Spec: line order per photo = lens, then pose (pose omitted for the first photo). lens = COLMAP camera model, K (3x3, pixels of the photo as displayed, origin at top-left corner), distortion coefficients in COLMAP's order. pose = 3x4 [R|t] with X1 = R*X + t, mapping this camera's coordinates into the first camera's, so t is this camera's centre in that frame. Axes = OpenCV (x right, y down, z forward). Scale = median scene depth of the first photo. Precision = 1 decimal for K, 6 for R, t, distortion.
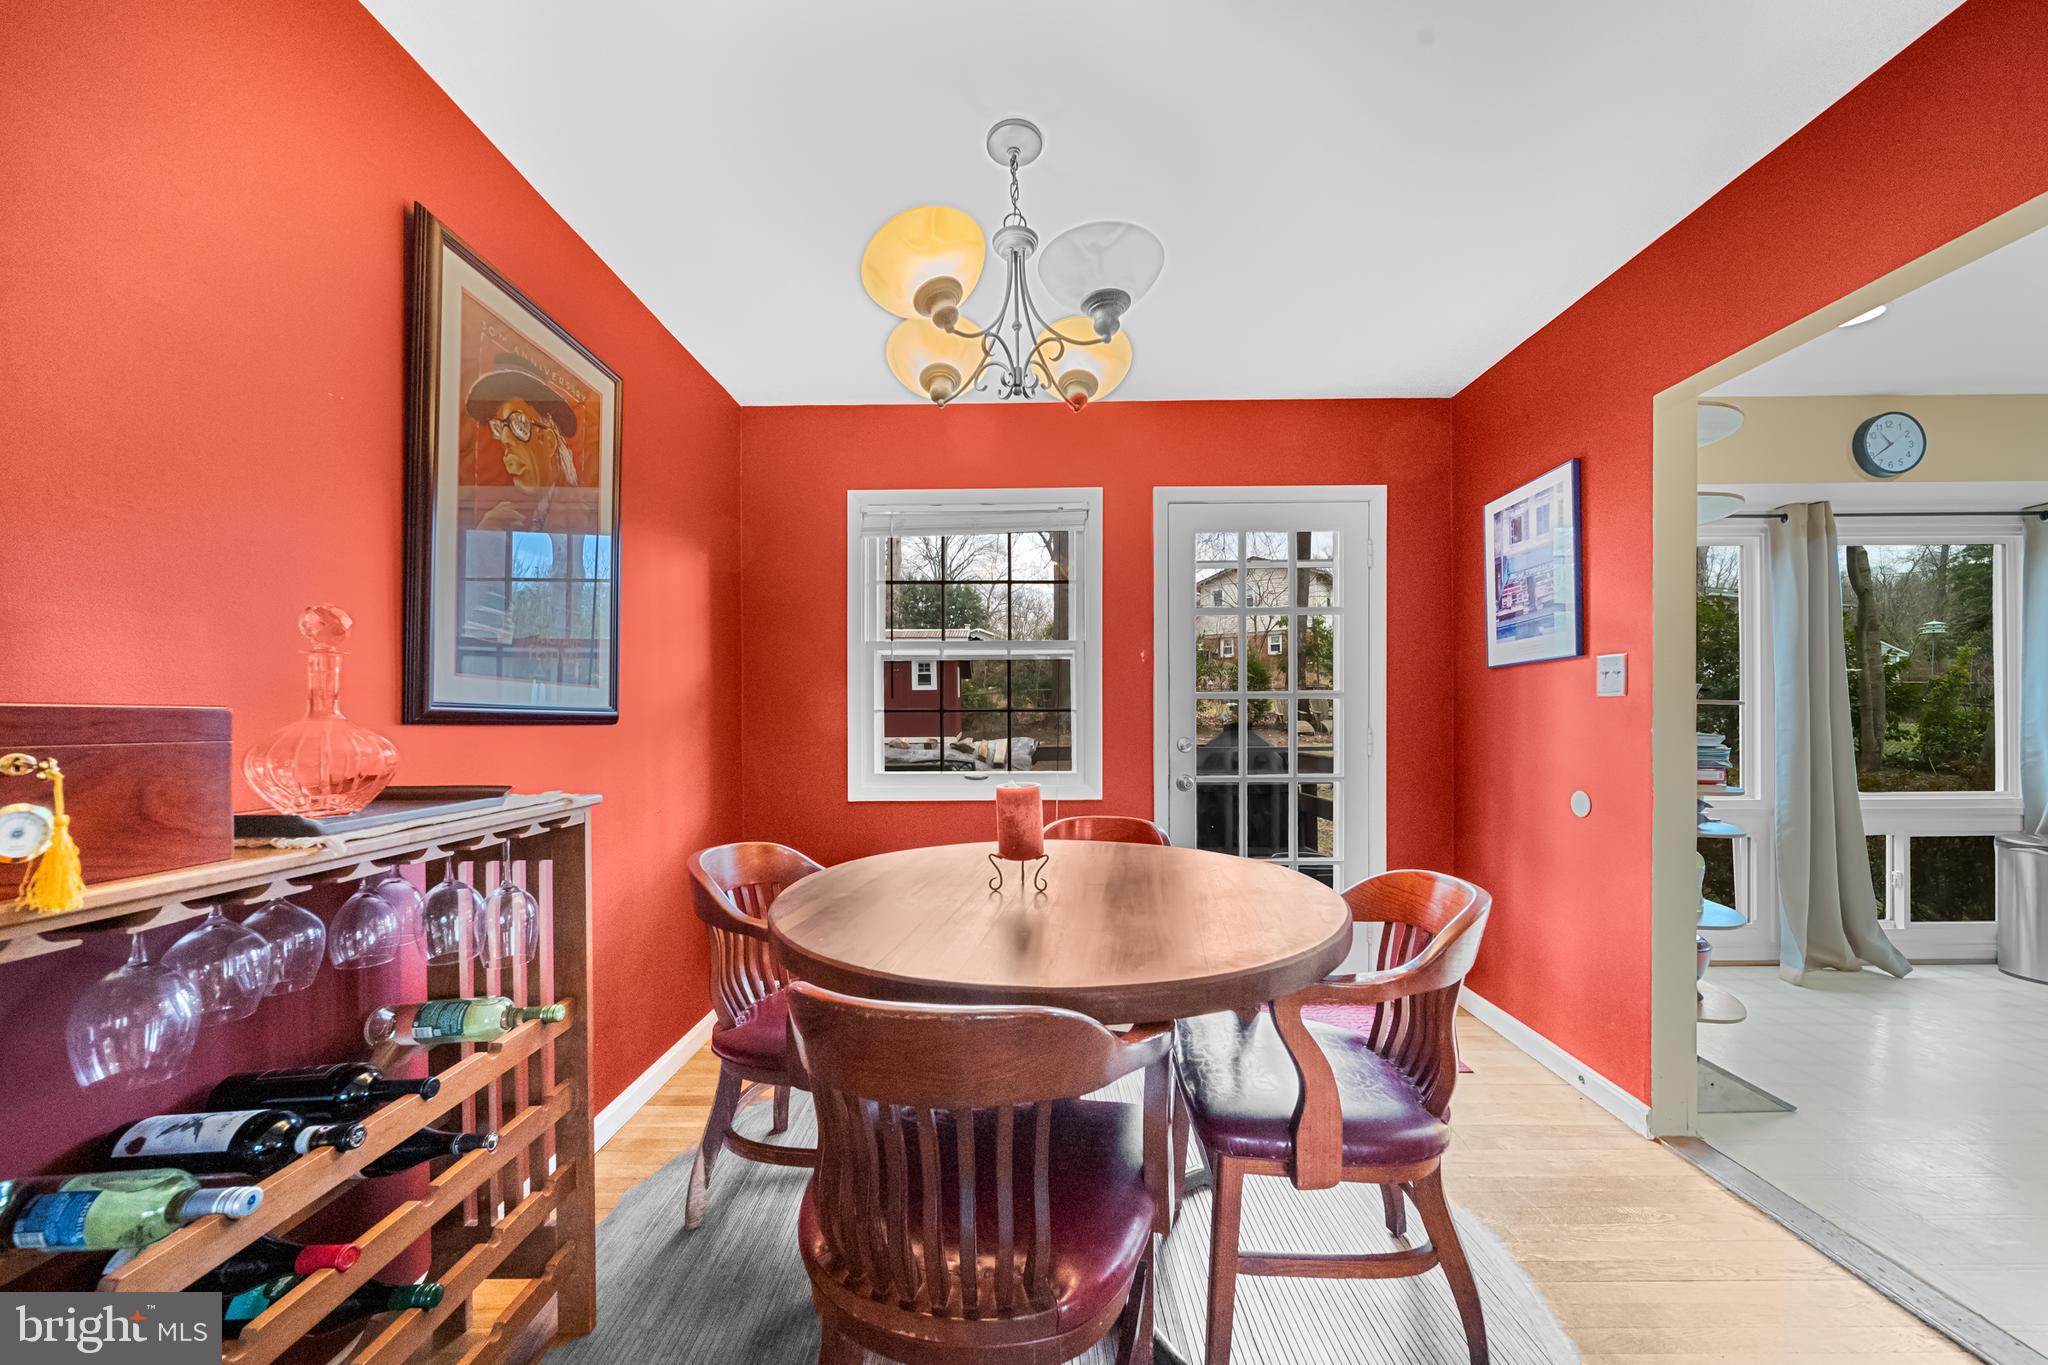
lens RADIAL K [[736.8, 0, 1021.4], [0, 736.8, 718.1], [0, 0, 1]] dist [0.000291, -0.002978]
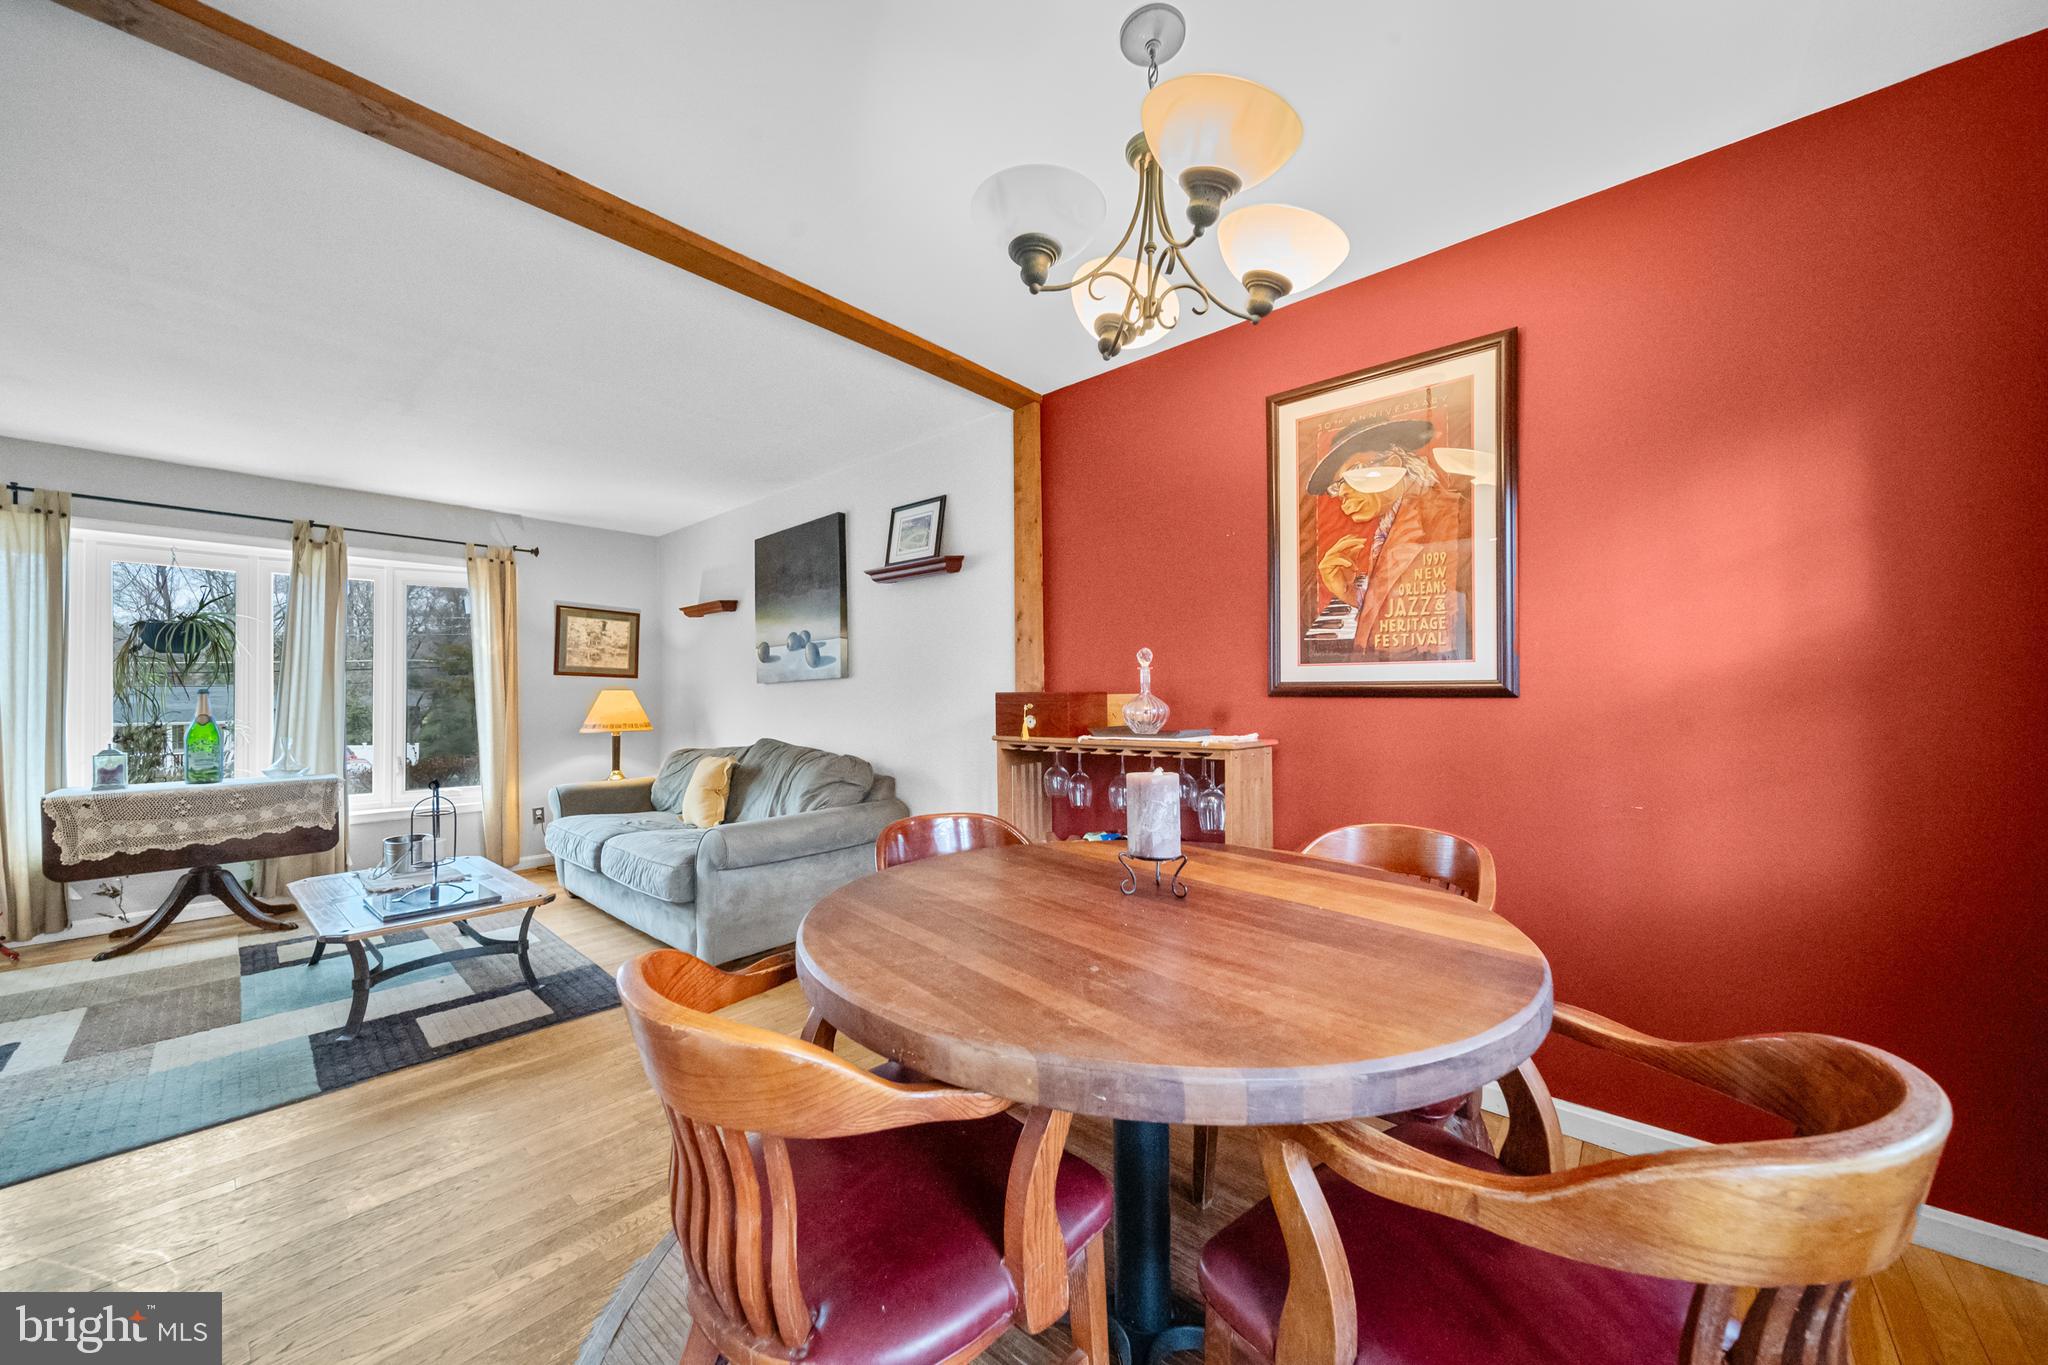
lens RADIAL K [[723.9, 0, 1014.5], [0, 723.9, 694.0], [0, 0, 1]] dist [0.000762, -0.002216]
pose [[-0.651635, 0.010335, -0.758462, 0.508658], [0.013177, 0.999911, 0.002304, -0.003159], [0.758418, -0.008493, -0.651713, 0.952975]]
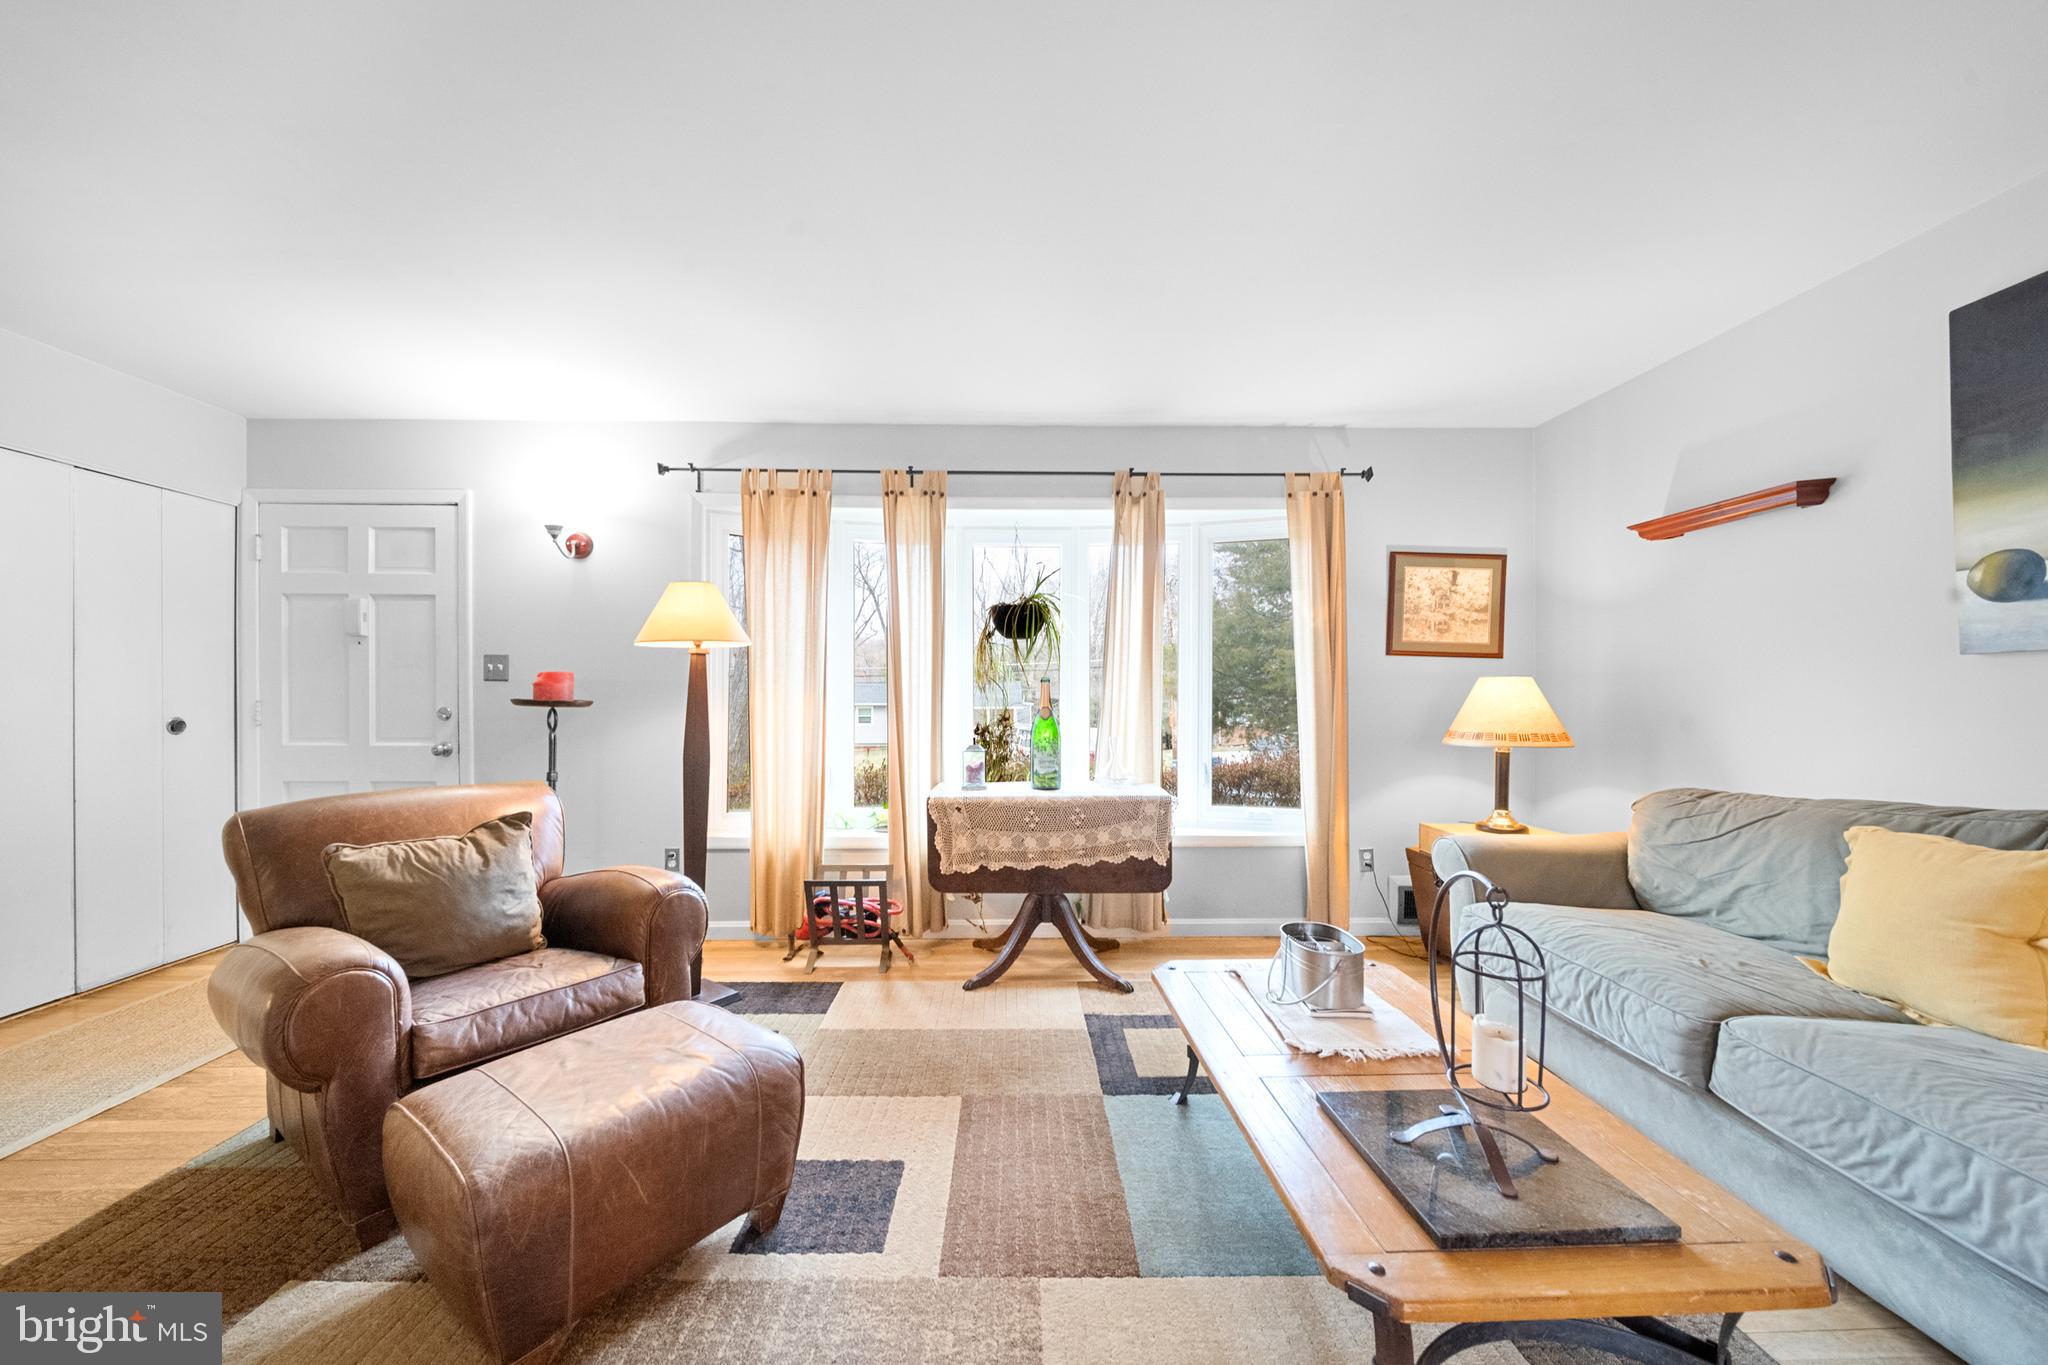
lens RADIAL K [[727.6, 0, 1011.0], [0, 727.6, 696.1], [0, 0, 1]] dist [-0.000096, -0.000151]
pose [[-0.999442, 0.010250, -0.031800, 0.569222], [0.010161, 0.999944, 0.002938, -0.003089], [0.031828, 0.002613, -0.999490, -0.028184]]
